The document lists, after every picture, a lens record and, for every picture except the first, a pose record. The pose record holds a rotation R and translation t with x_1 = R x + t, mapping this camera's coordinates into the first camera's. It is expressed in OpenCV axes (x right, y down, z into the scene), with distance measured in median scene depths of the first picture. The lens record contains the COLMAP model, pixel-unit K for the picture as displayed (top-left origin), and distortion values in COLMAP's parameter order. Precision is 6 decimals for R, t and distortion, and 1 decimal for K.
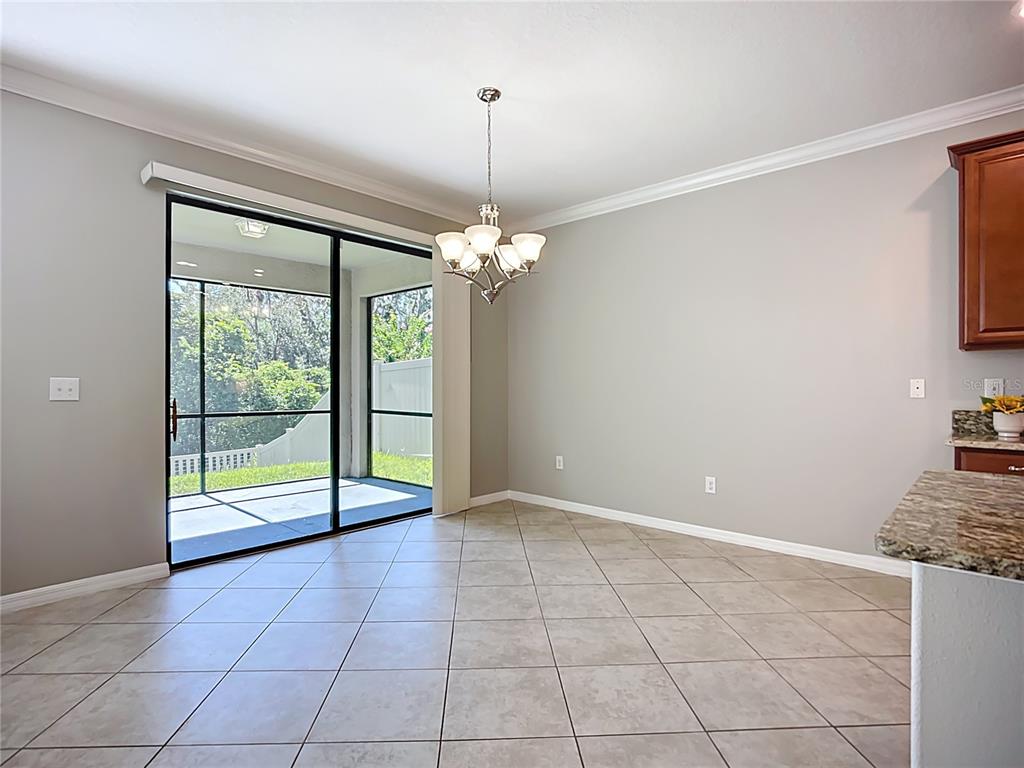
lens RADIAL K [[536.8, 0, 507.3], [0, 536.8, 383.0], [0, 0, 1]] dist [-0.015862, 0.000551]
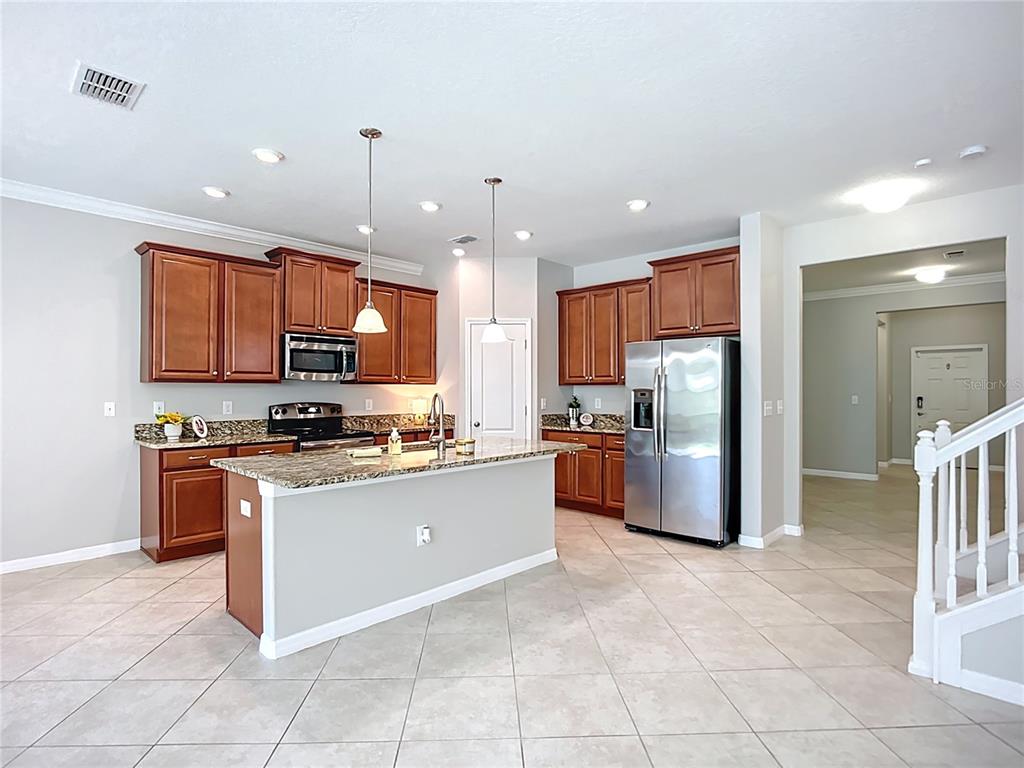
lens RADIAL K [[533.3, 0, 507.3], [0, 533.3, 389.6], [0, 0, 1]] dist [-0.023022, 0.000260]
pose [[0.005213, 0.002505, 0.999983, -0.503010], [0.000758, 0.999997, -0.002509, -0.033295], [-0.999986, 0.000771, 0.005211, 0.011802]]
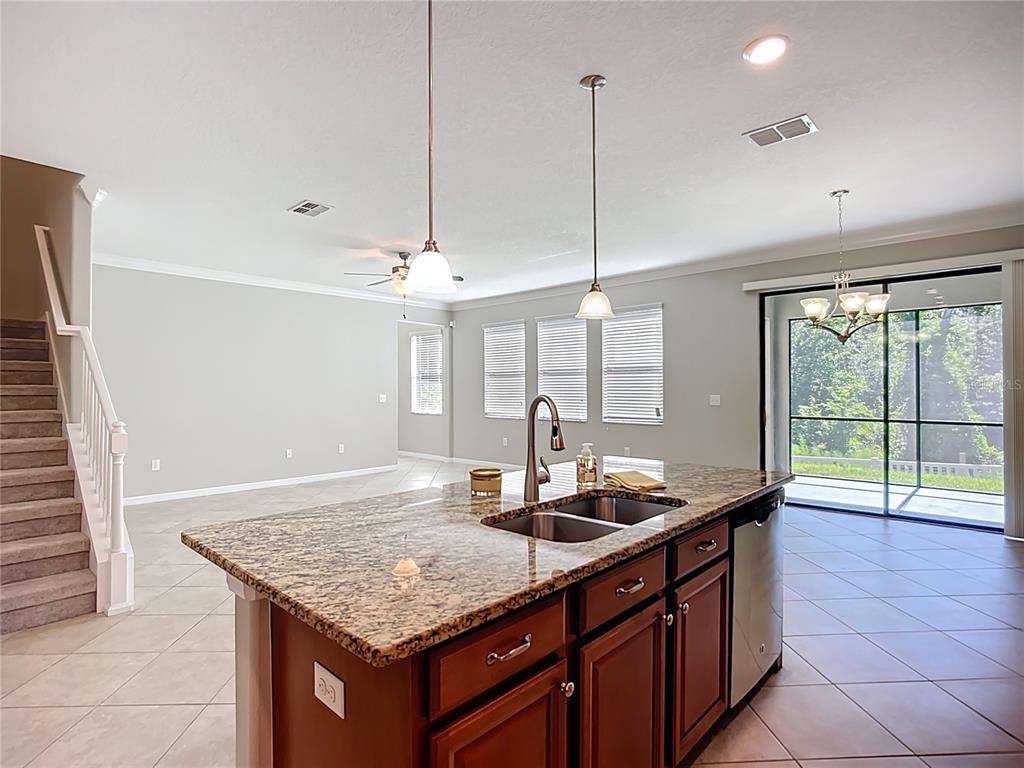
lens RADIAL K [[538.5, 0, 509.4], [0, 538.5, 385.2], [0, 0, 1]] dist [-0.025228, 0.000454]
pose [[0.007317, -0.004549, -0.999963, 1.174514], [0.003817, 0.999982, -0.004521, -0.037581], [0.999966, -0.003783, 0.007335, 0.125928]]
